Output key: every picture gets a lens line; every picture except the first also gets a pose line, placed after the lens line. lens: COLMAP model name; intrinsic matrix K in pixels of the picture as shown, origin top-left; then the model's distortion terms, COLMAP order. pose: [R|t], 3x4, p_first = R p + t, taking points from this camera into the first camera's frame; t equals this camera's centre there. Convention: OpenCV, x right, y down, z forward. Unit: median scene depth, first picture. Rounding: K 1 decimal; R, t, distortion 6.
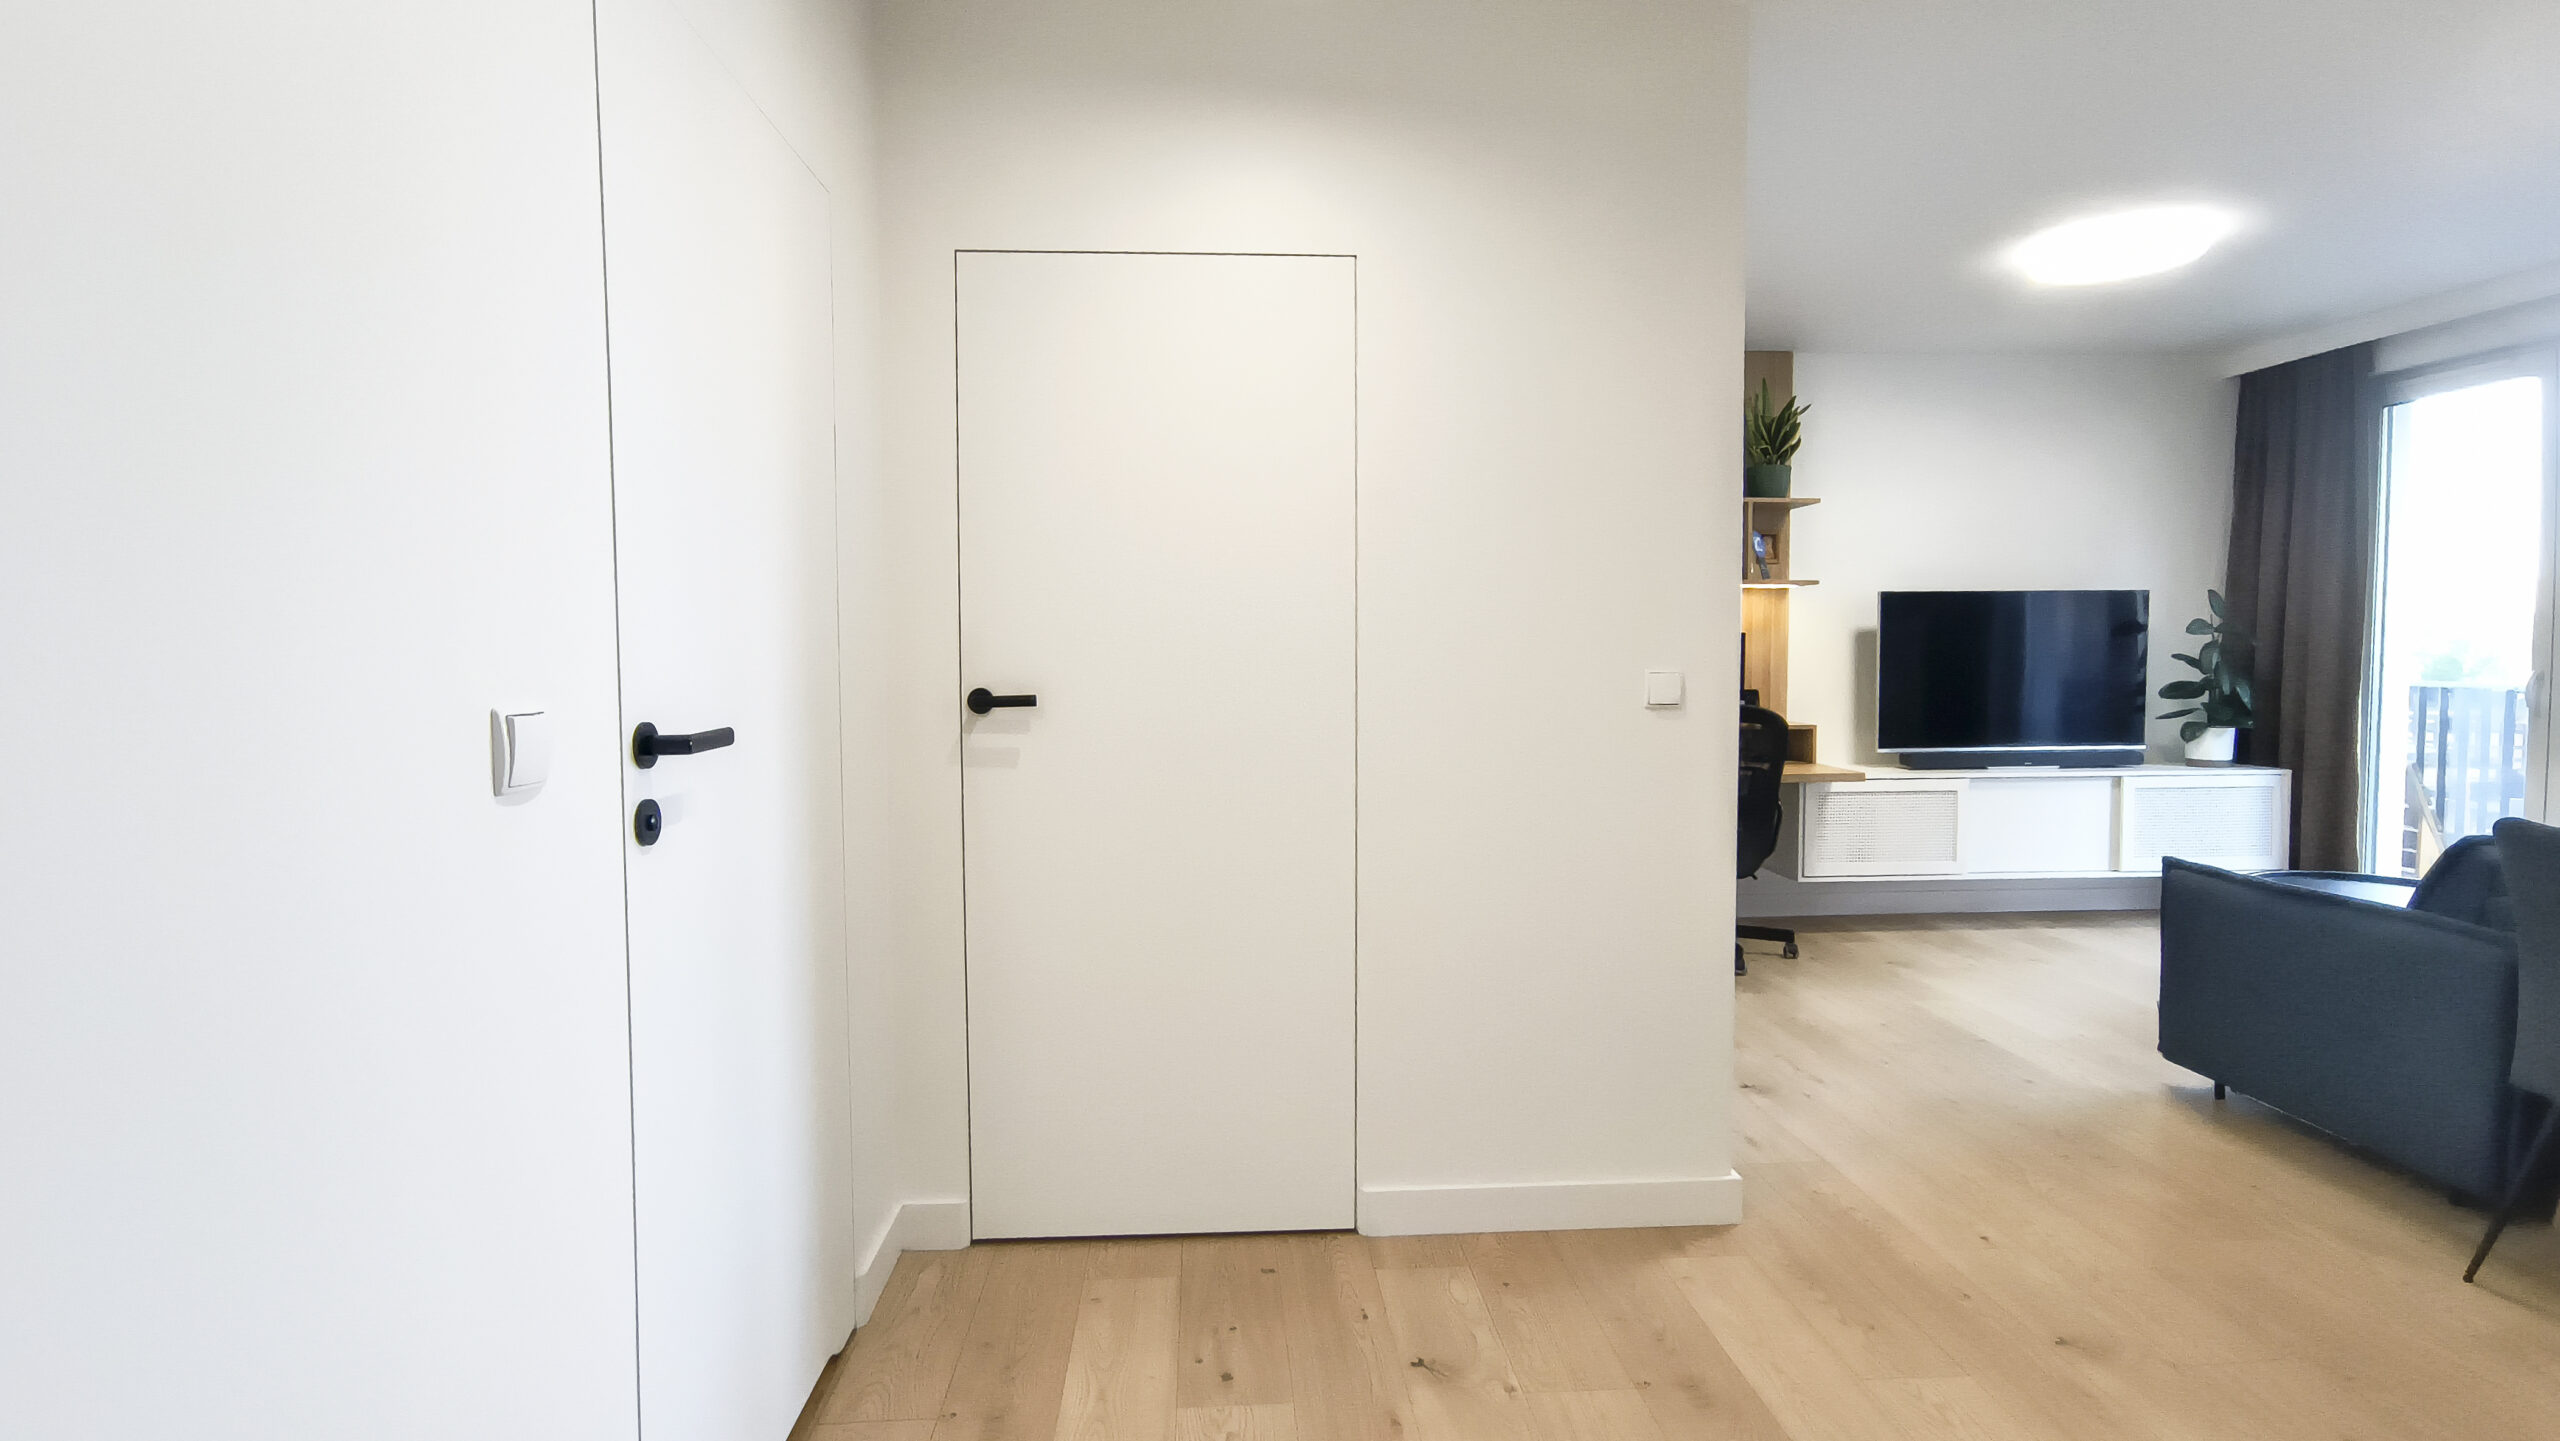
lens RADIAL K [[1207.8, 0, 1268.7], [0, 1207.8, 710.2], [0, 0, 1]] dist [-0.001420, -0.001393]
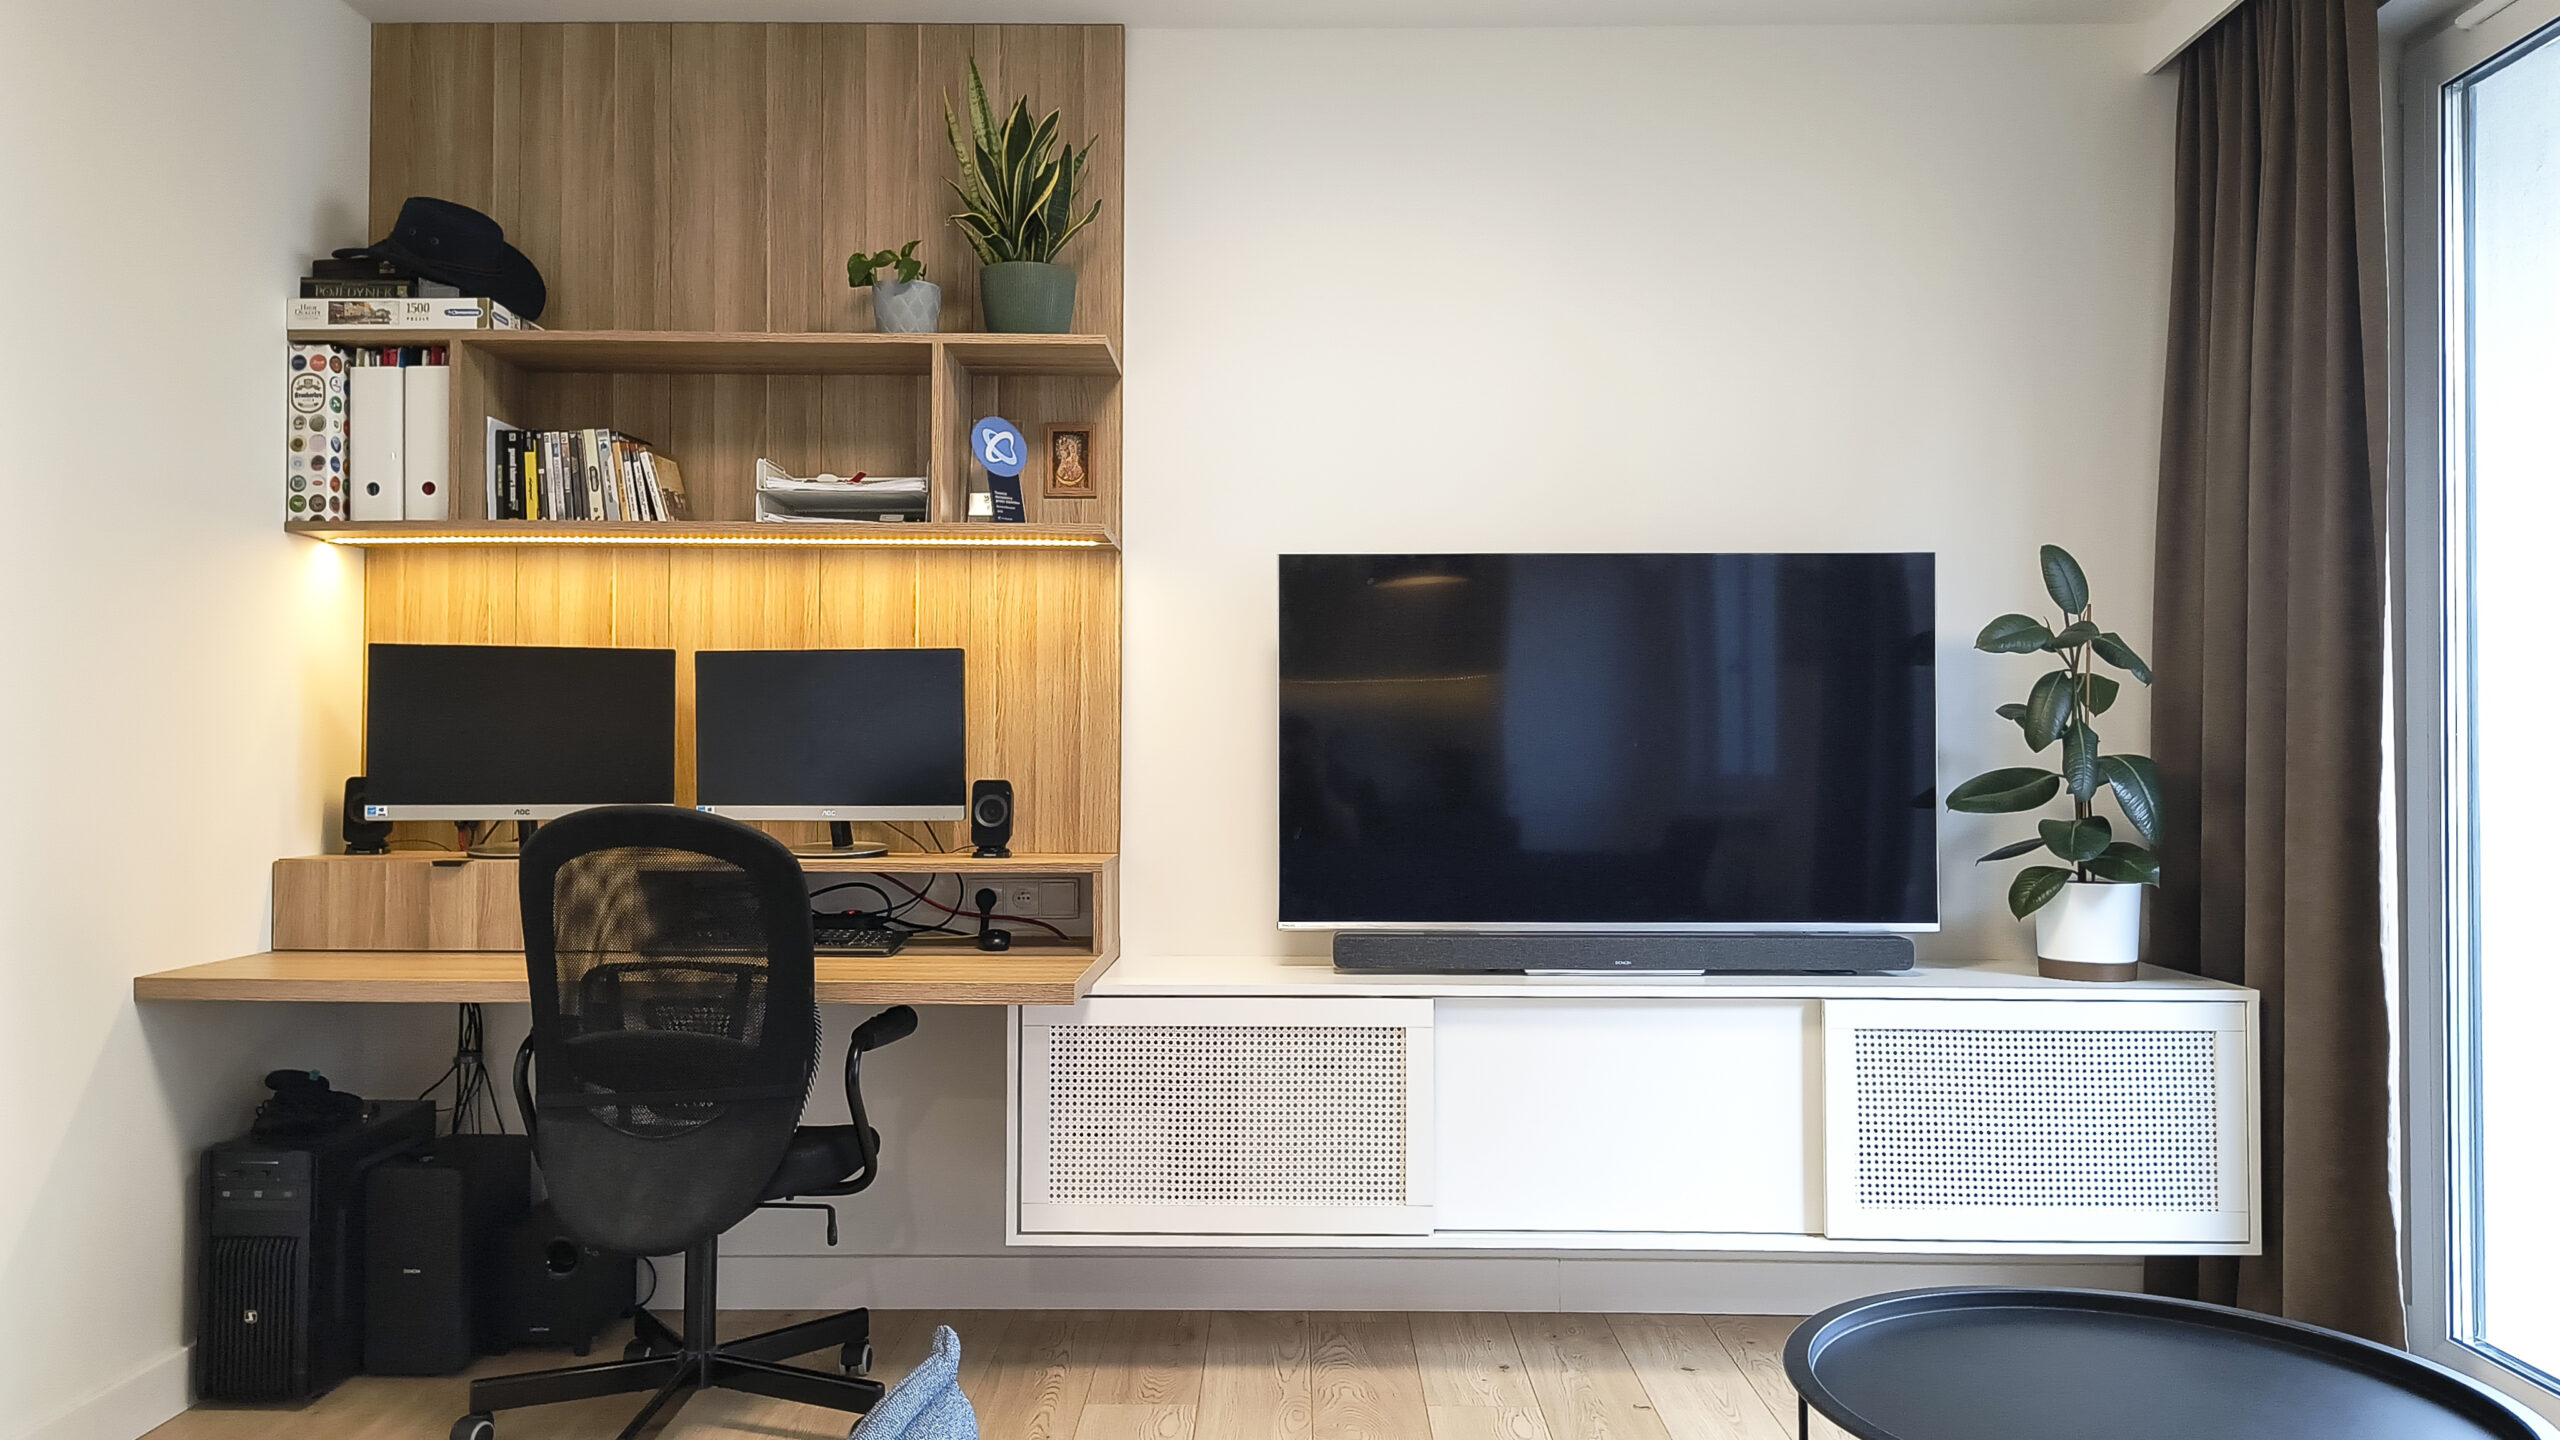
lens RADIAL K [[1809.3, 0, 1280.0], [0, 1809.3, 720.0], [0, 0, 1]] dist [0.032346, 0.000734]
pose [[0.998299, 0.006793, -0.057897, 0.557676], [-0.011073, 0.997202, -0.073928, 0.008226], [0.057233, 0.074443, 0.995582, 0.370960]]
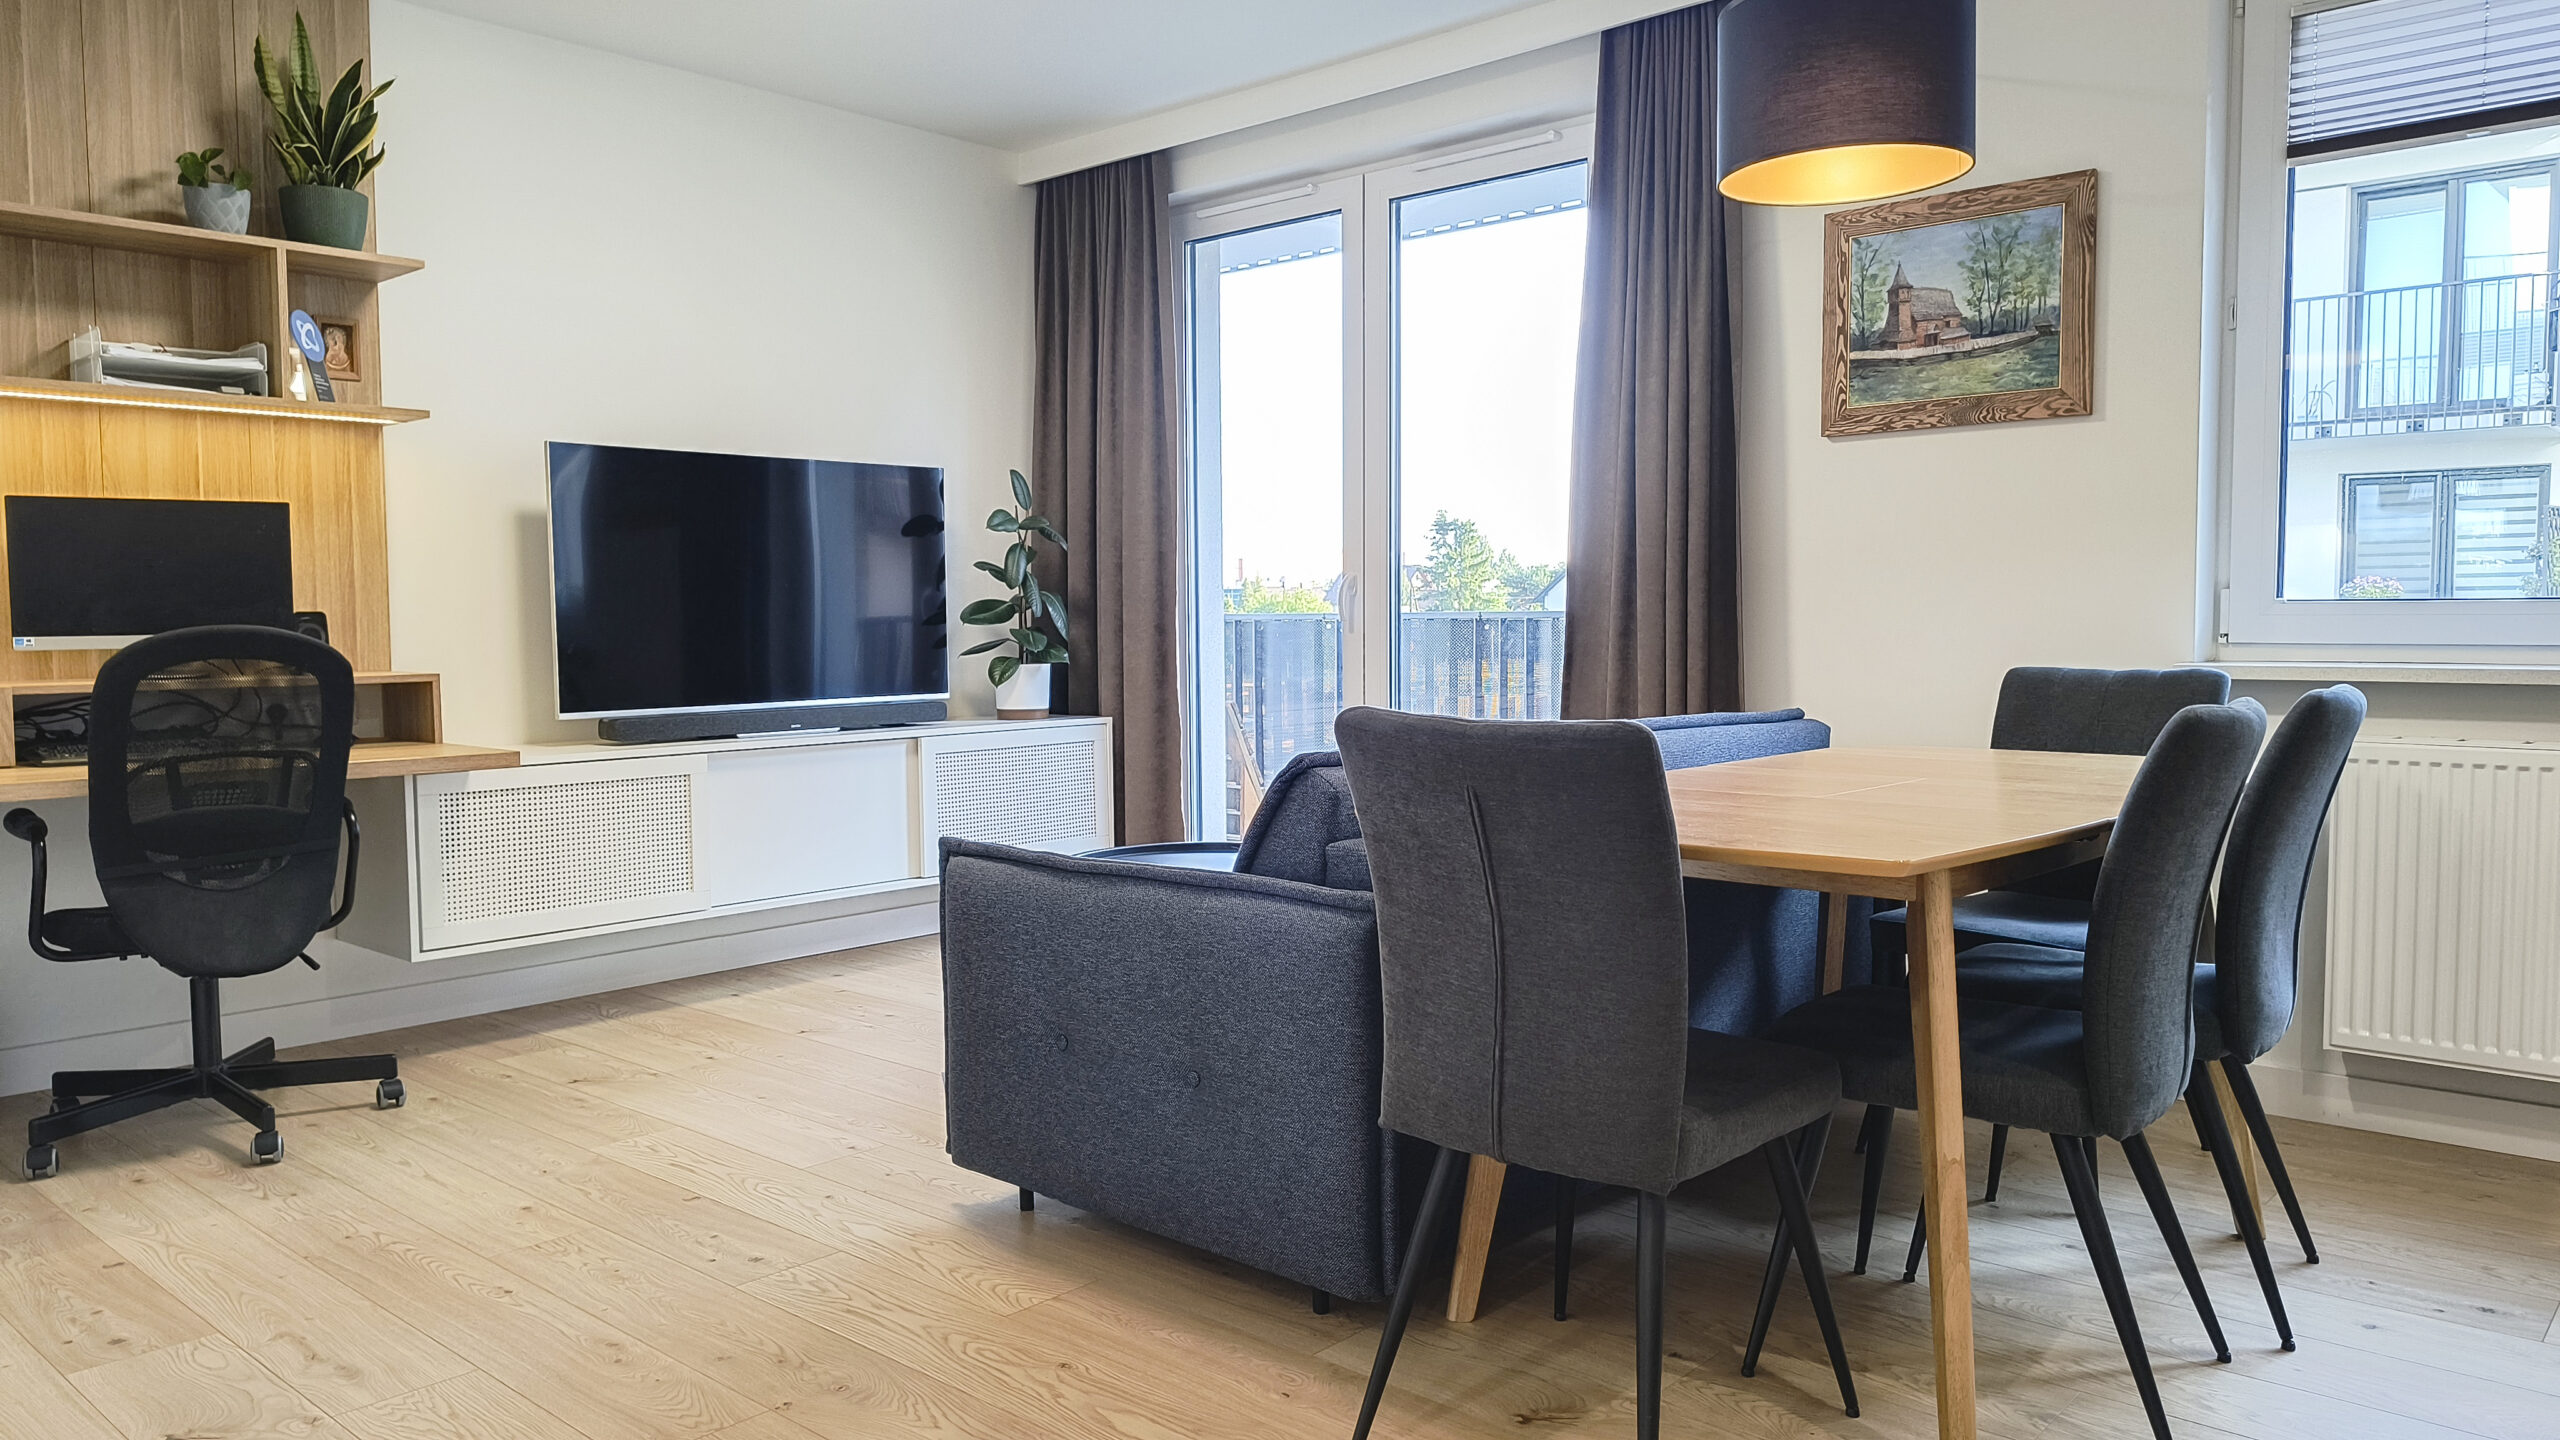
lens RADIAL K [[1734.7, 0, 1280.0], [0, 1734.7, 720.0], [0, 0, 1]] dist [0.007775, -0.000366]
pose [[0.705340, -0.044711, 0.707458, 0.160841], [0.042037, 0.998891, 0.021217, 0.032818], [-0.707622, 0.014774, 0.706437, 0.167287]]
